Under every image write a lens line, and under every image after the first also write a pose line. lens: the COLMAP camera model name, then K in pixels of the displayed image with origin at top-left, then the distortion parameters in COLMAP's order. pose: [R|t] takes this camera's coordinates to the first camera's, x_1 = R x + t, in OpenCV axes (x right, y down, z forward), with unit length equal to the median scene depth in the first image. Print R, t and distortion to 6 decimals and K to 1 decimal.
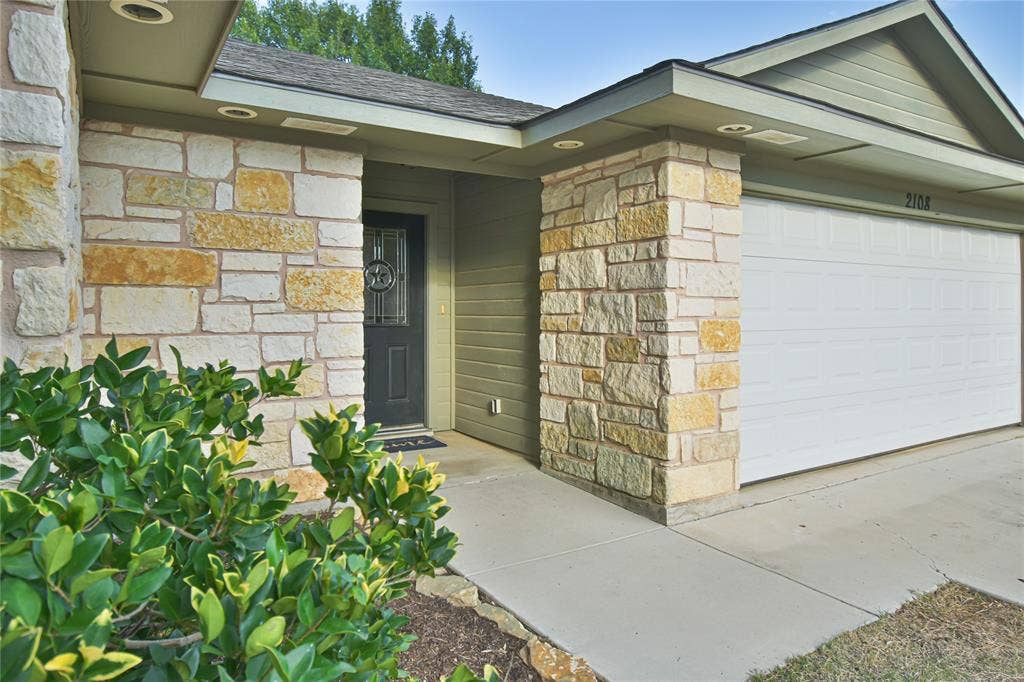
lens RADIAL K [[667.9, 0, 523.7], [0, 667.9, 323.7], [0, 0, 1]] dist [0.008478, 0.002248]
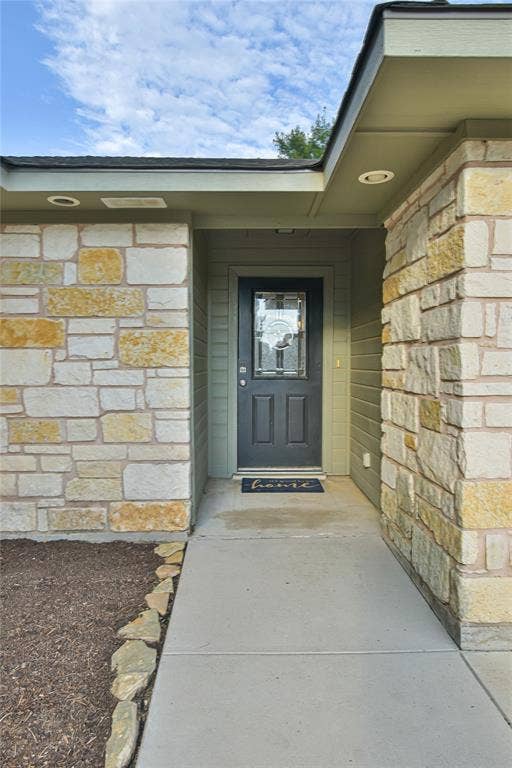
lens RADIAL K [[500.9, 0, 255.0], [0, 500.9, 380.7], [0, 0, 1]] dist [0.008478, 0.002248]
pose [[0.845183, 0.016282, -0.534229, 0.310665], [-0.006734, 0.999781, 0.019818, -0.014380], [0.534434, -0.013153, 0.845108, 0.382875]]
